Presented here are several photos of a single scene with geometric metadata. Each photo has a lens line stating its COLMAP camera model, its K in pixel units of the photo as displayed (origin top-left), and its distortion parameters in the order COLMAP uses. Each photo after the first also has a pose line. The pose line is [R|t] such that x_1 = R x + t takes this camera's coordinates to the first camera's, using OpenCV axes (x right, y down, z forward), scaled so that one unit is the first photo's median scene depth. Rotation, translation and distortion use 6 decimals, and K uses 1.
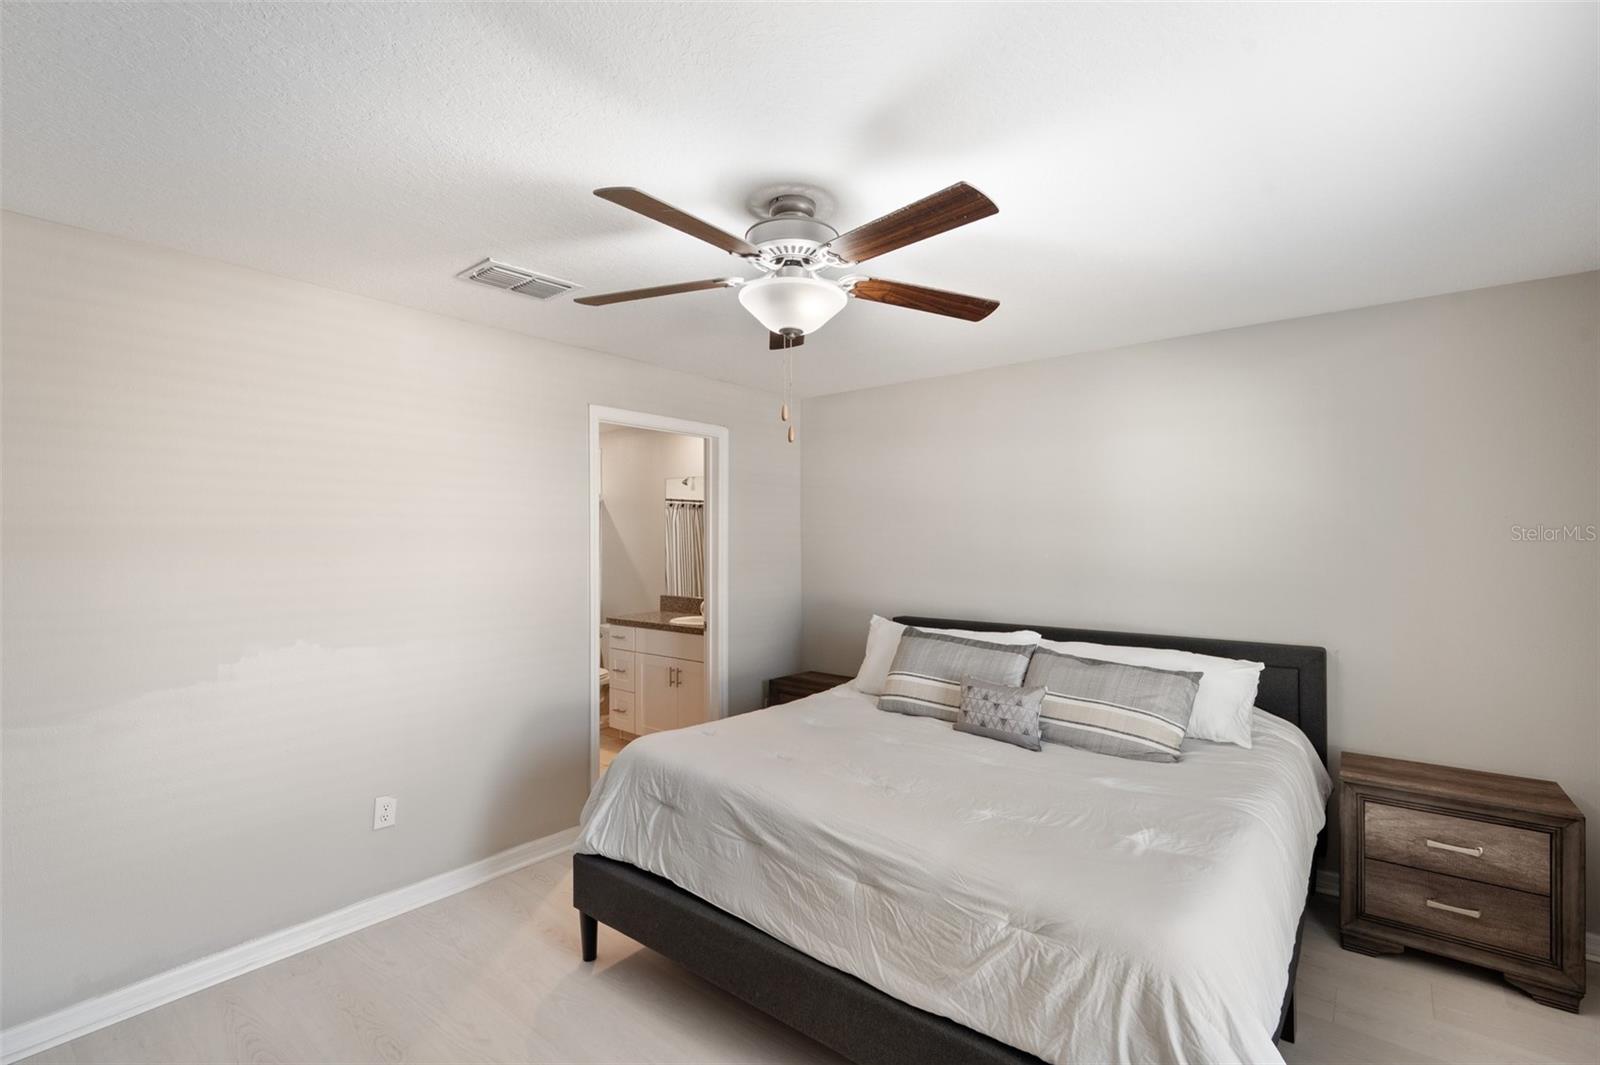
lens RADIAL K [[744.4, 0, 817.3], [0, 744.4, 532.3], [0, 0, 1]] dist [0.002839, -0.000350]
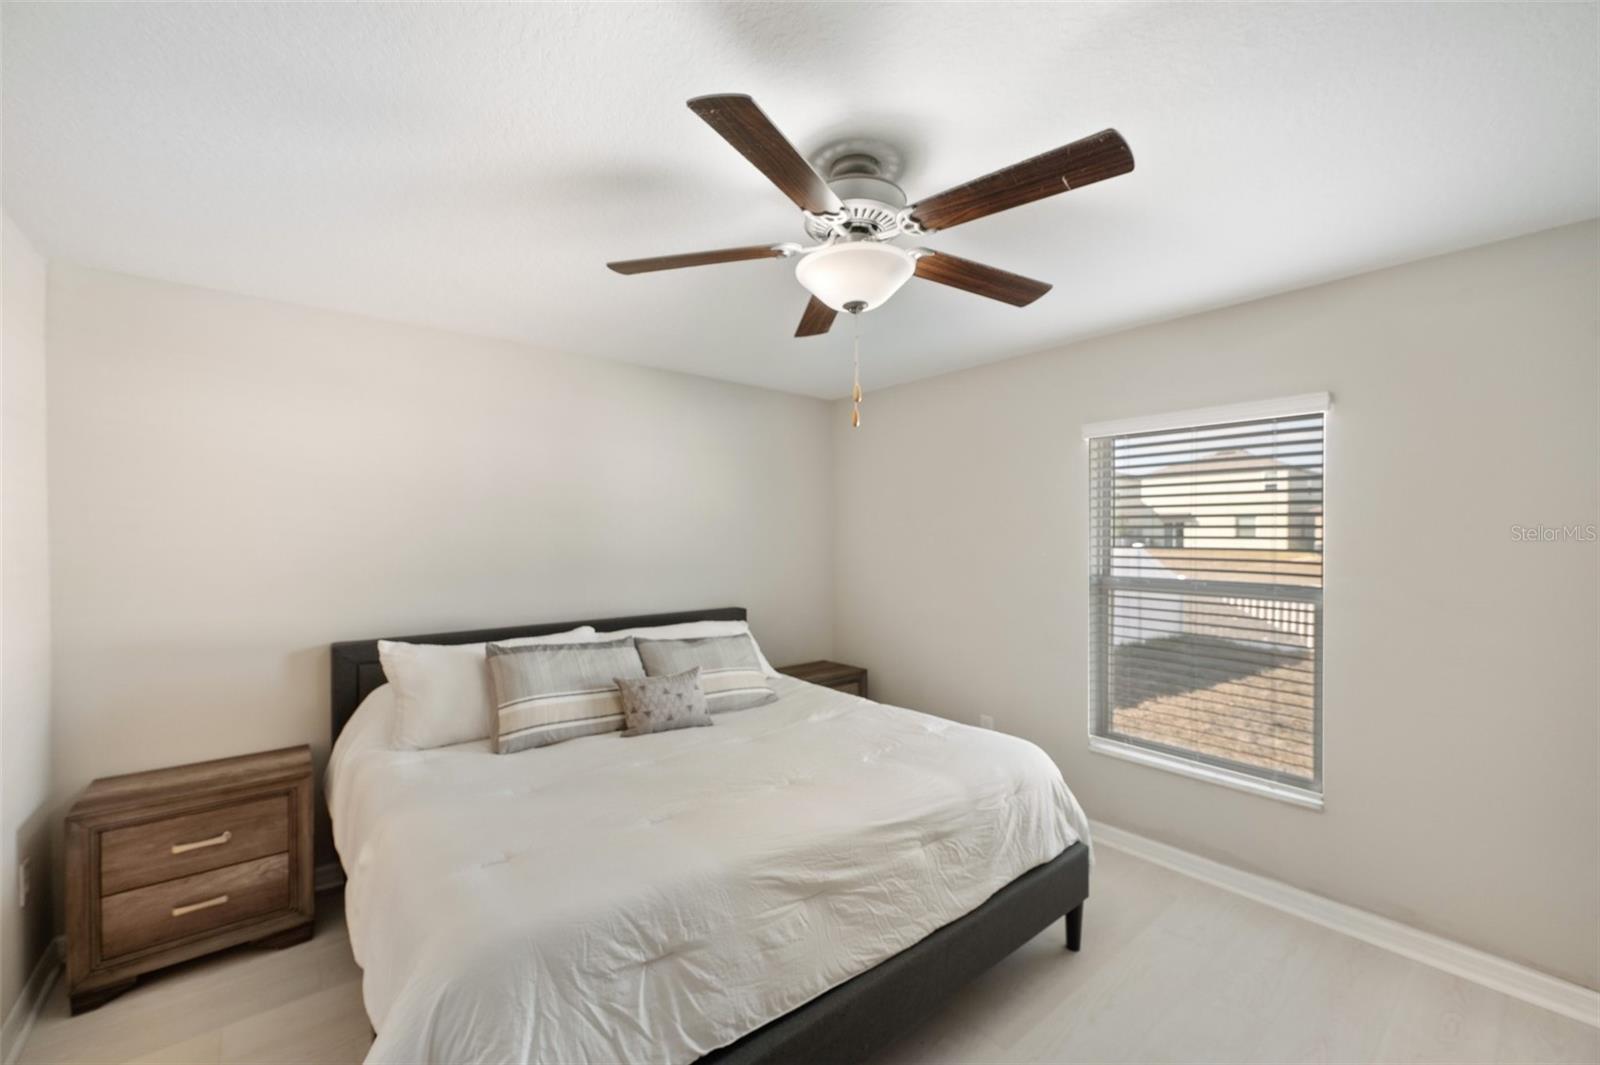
lens RADIAL K [[635.3, 0, 803.4], [0, 635.3, 535.6], [0, 0, 1]] dist [-0.000609, 0.000544]
pose [[0.196172, 0.002095, 0.980567, -0.763296], [-0.004231, 0.999990, -0.001290, 0.013374], [-0.980560, -0.003896, 0.196179, 0.847367]]
